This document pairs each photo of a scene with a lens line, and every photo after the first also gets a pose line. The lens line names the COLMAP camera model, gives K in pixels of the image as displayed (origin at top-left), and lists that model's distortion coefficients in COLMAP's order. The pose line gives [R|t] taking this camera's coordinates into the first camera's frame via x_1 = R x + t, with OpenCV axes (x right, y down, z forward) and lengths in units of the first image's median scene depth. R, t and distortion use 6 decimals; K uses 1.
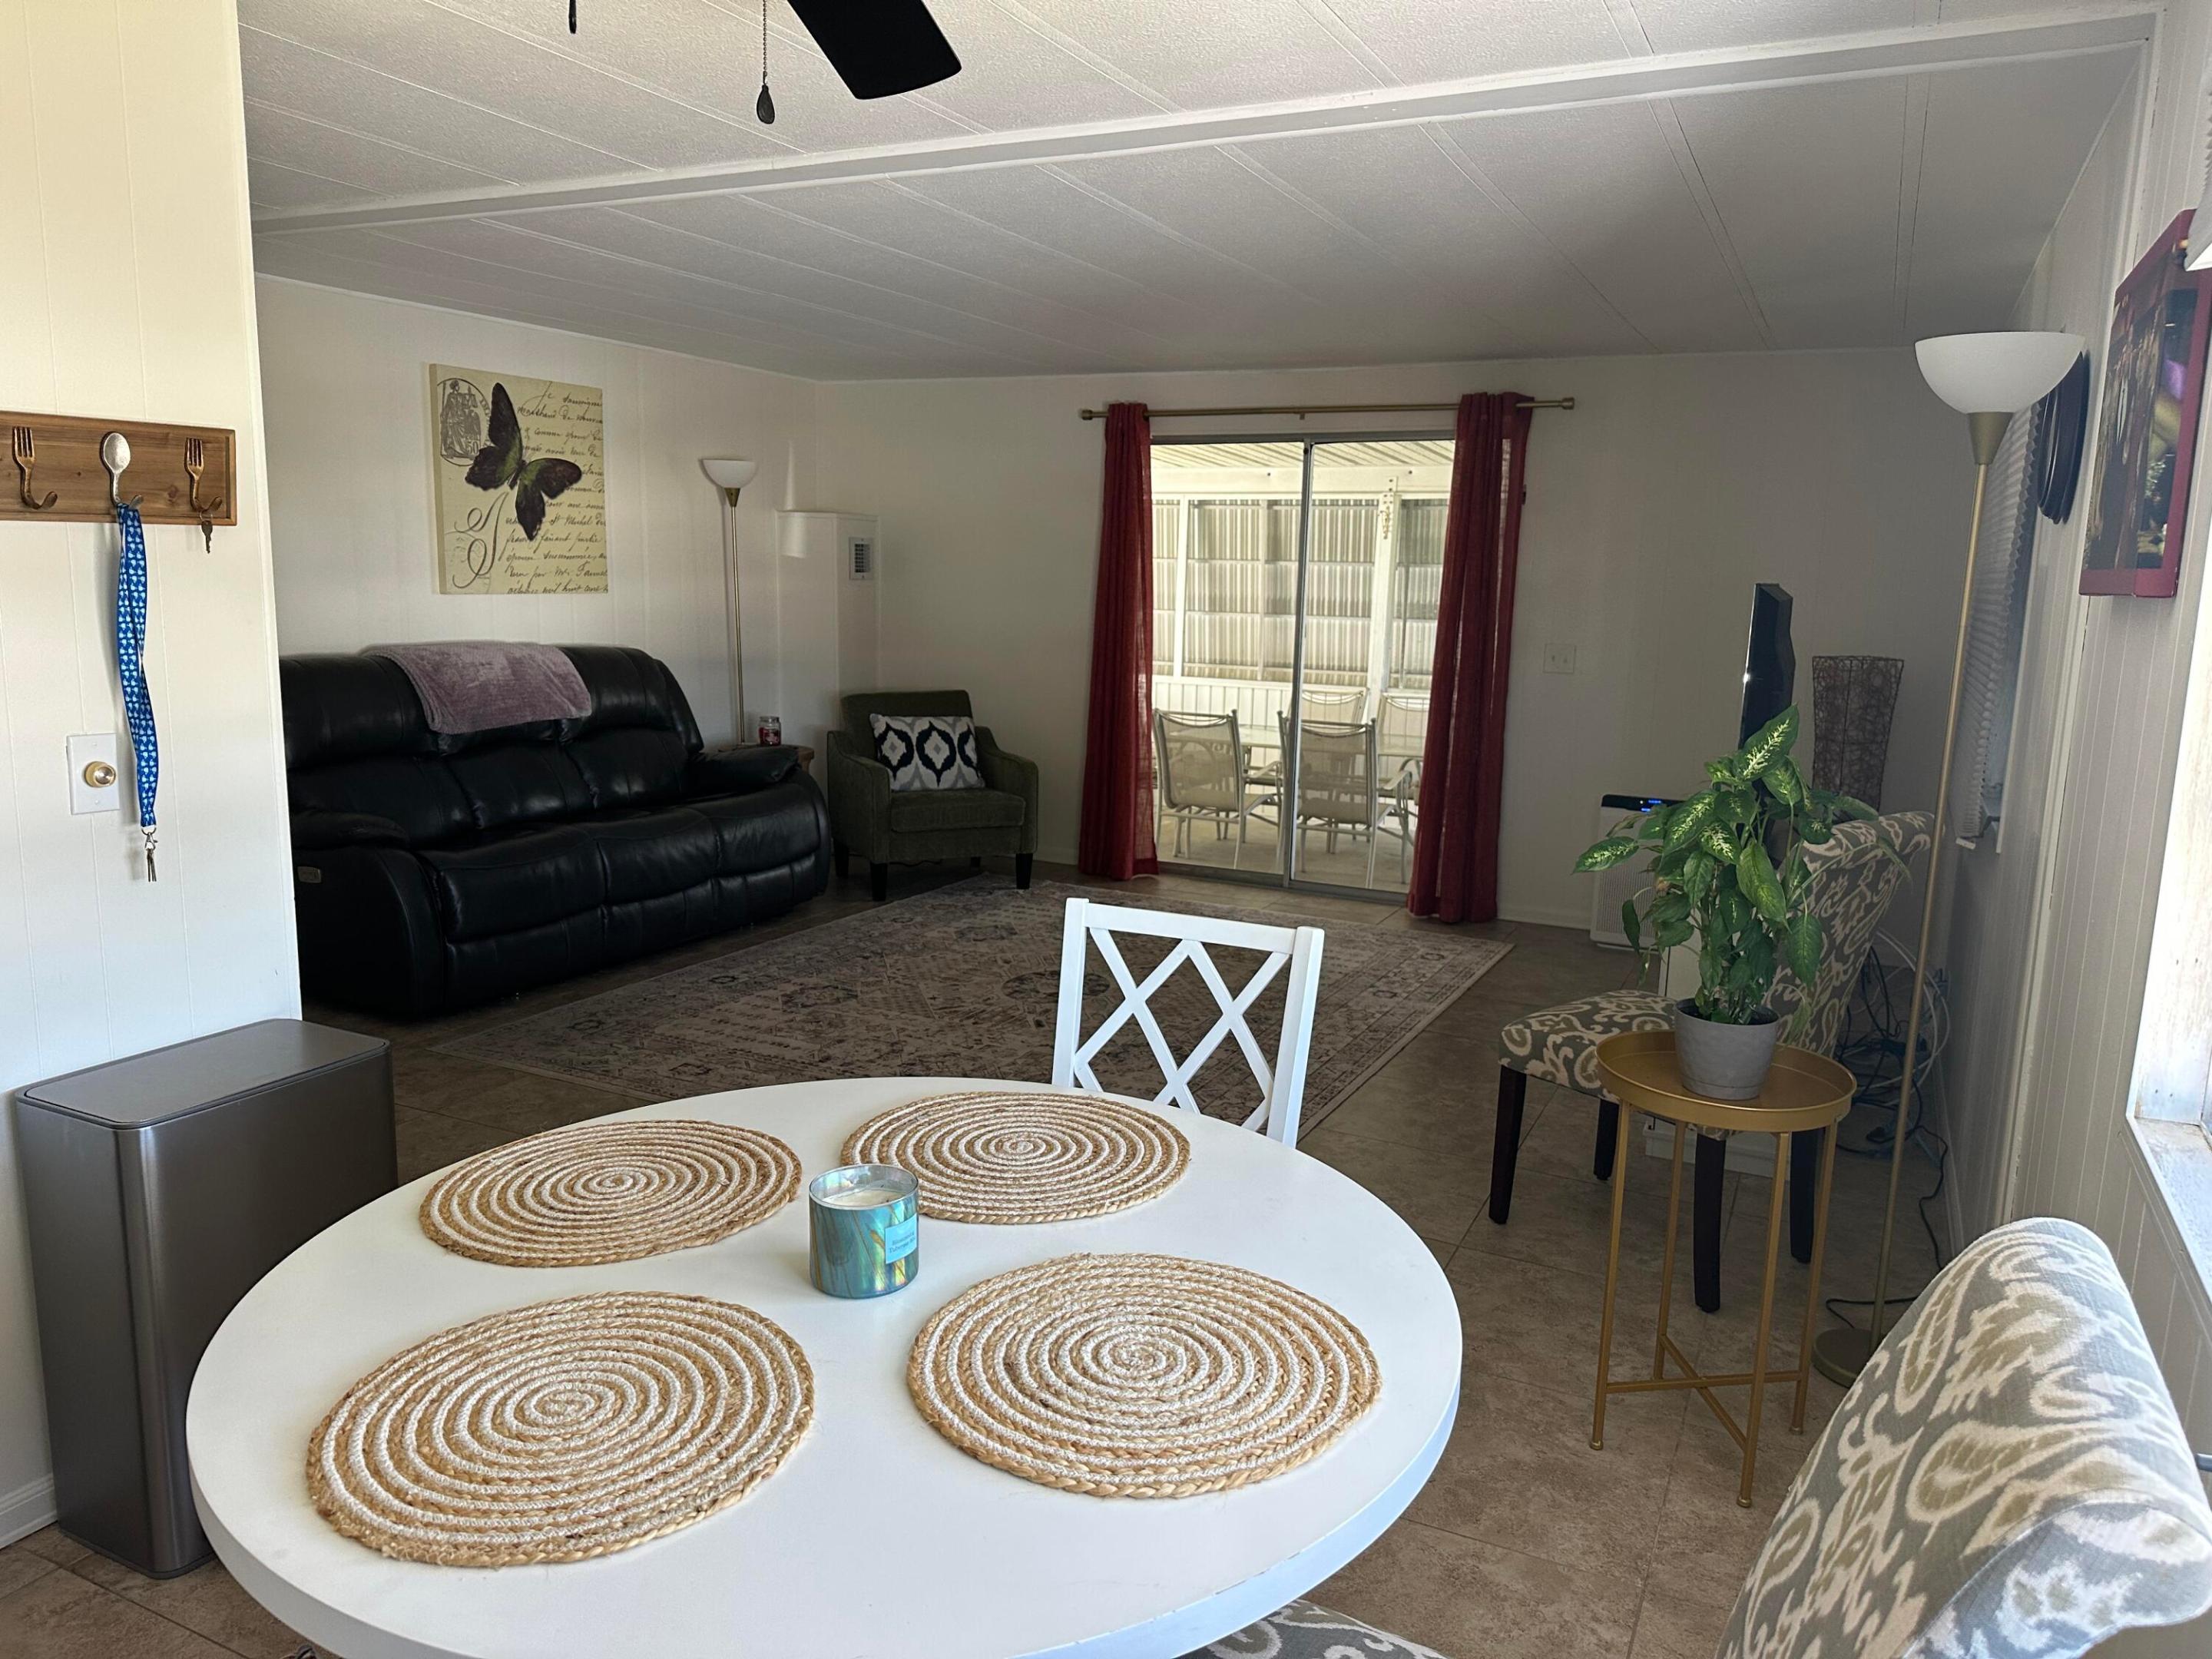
lens RADIAL K [[1537.4, 0, 1105.2], [0, 1537.4, 829.7], [0, 0, 1]] dist [0.021019, -0.039242]
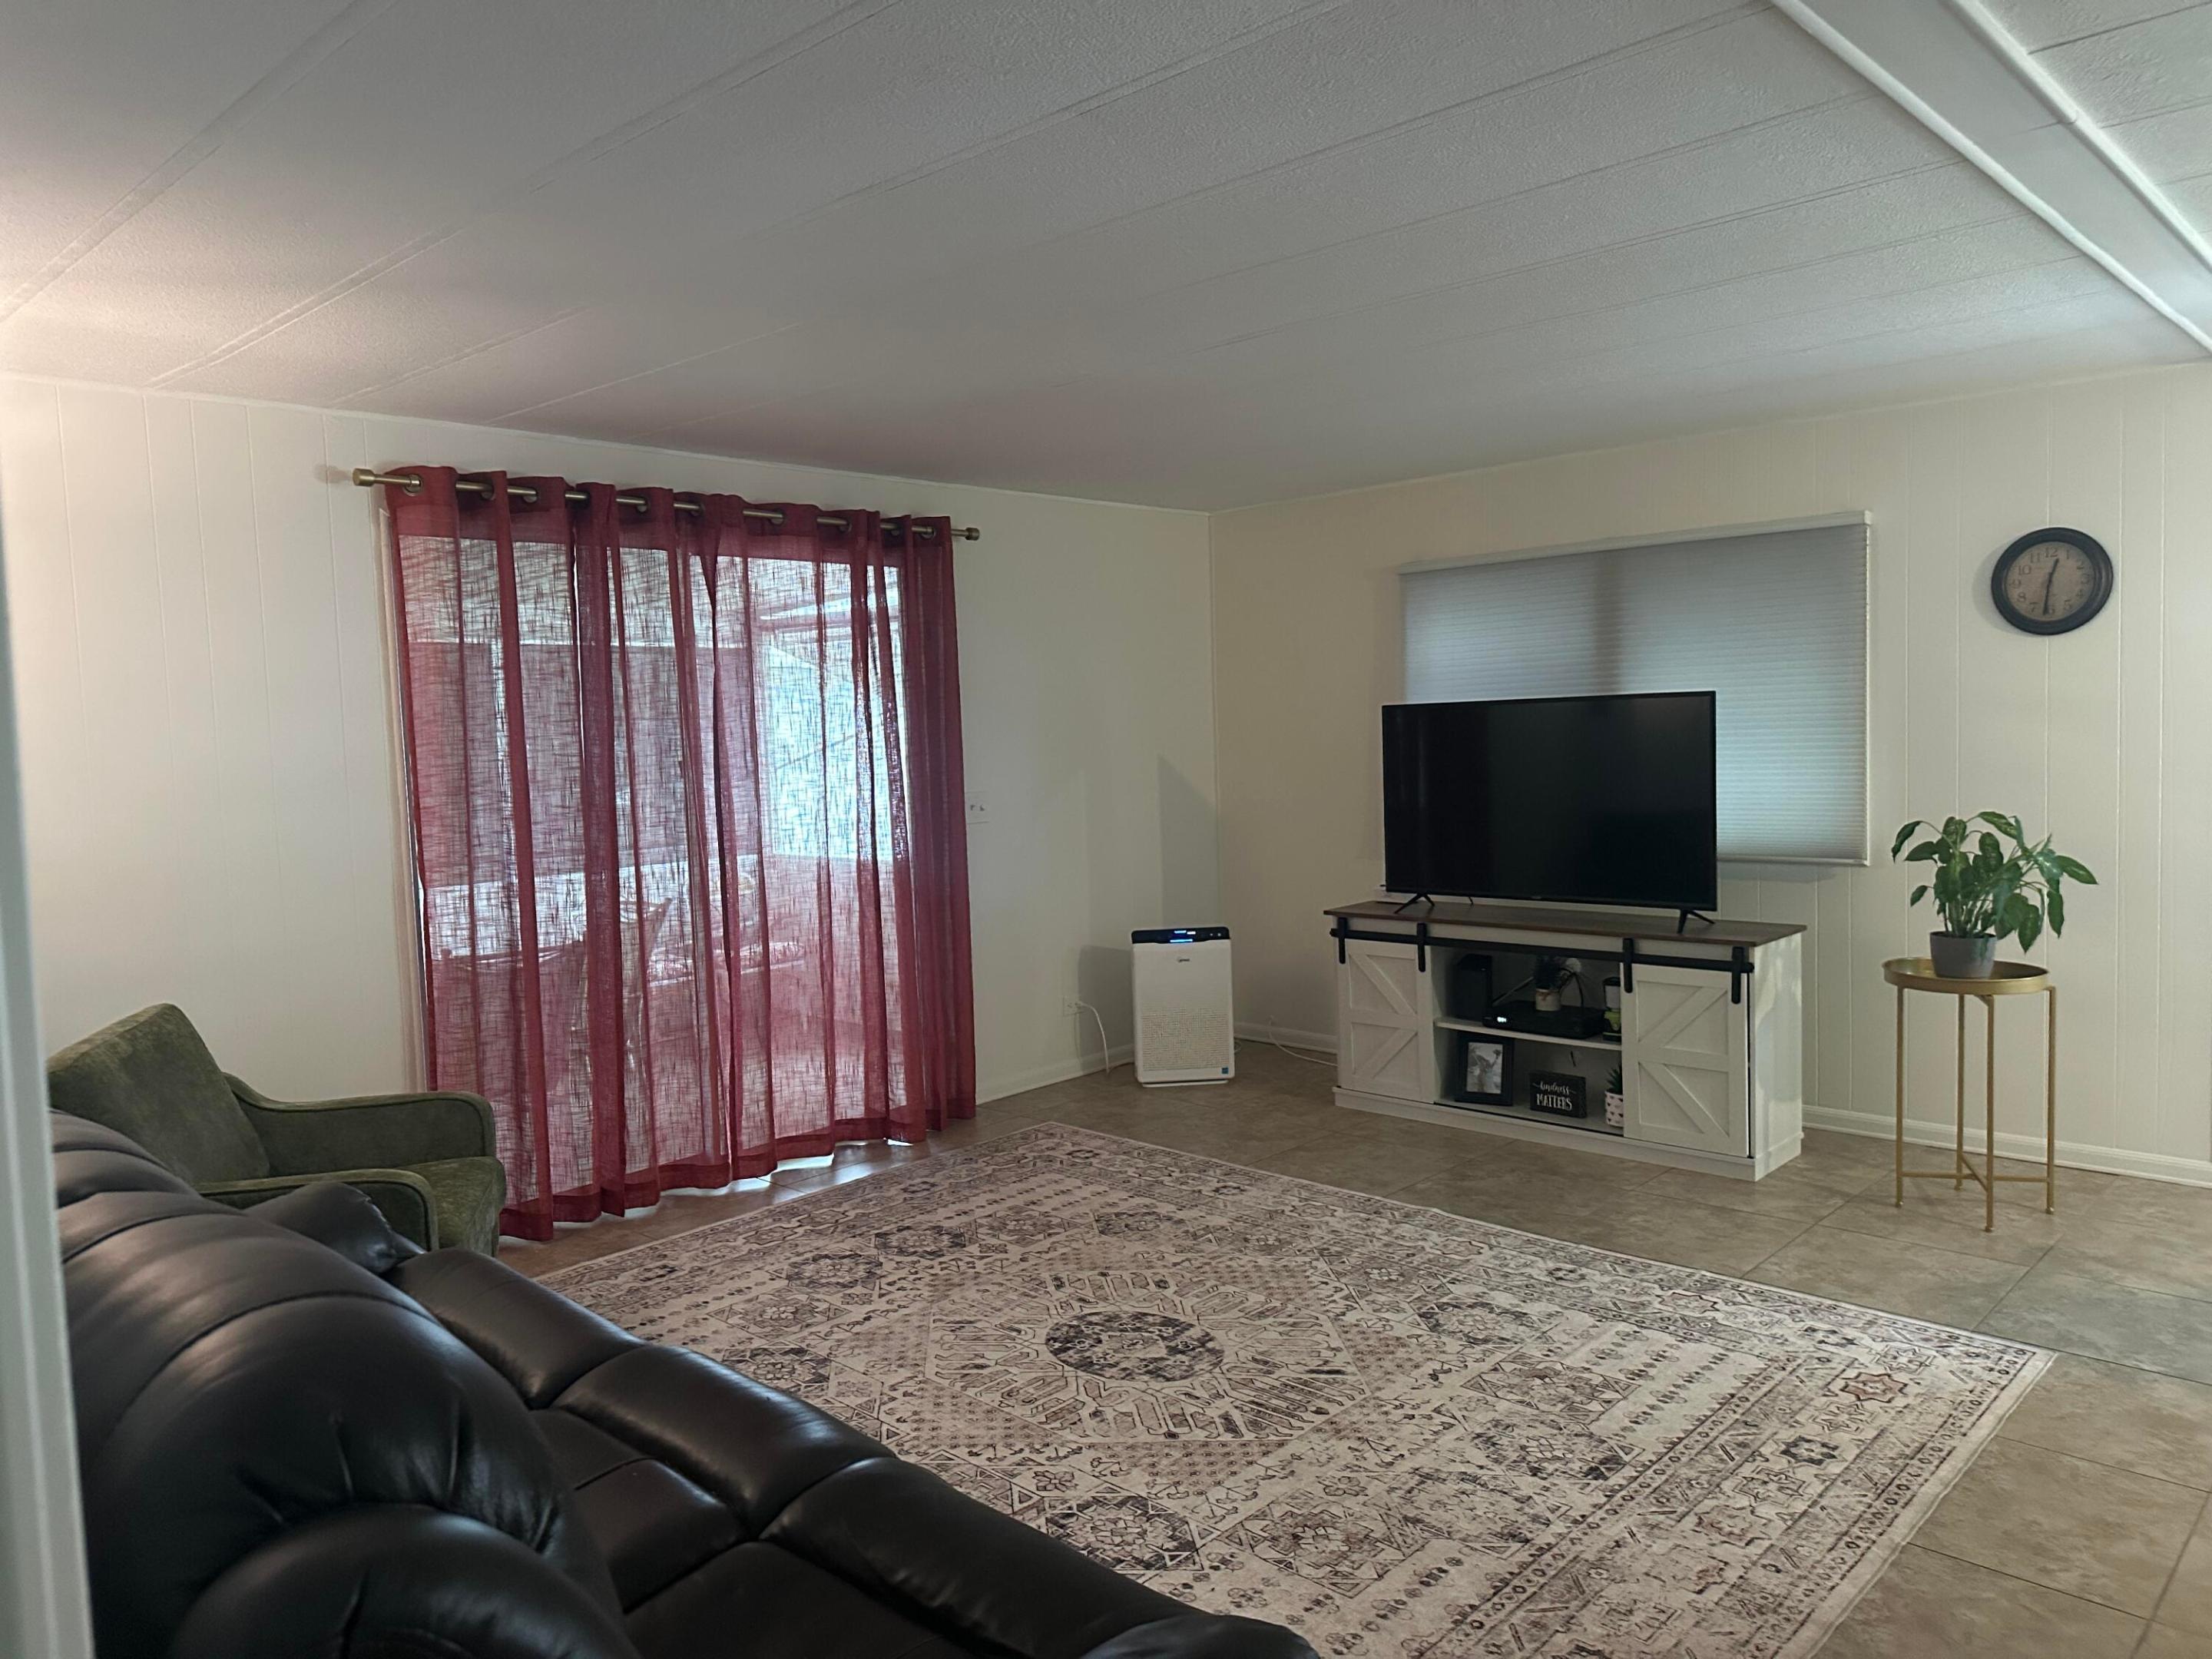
lens RADIAL K [[1537.4, 0, 1103.9], [0, 1537.4, 815.1], [0, 0, 1]] dist [0.021019, -0.039242]
pose [[0.305976, -0.115306, 0.945031, -0.694960], [0.201107, 0.978067, 0.054223, -0.177528], [-0.930556, 0.173461, 0.322454, 0.803928]]
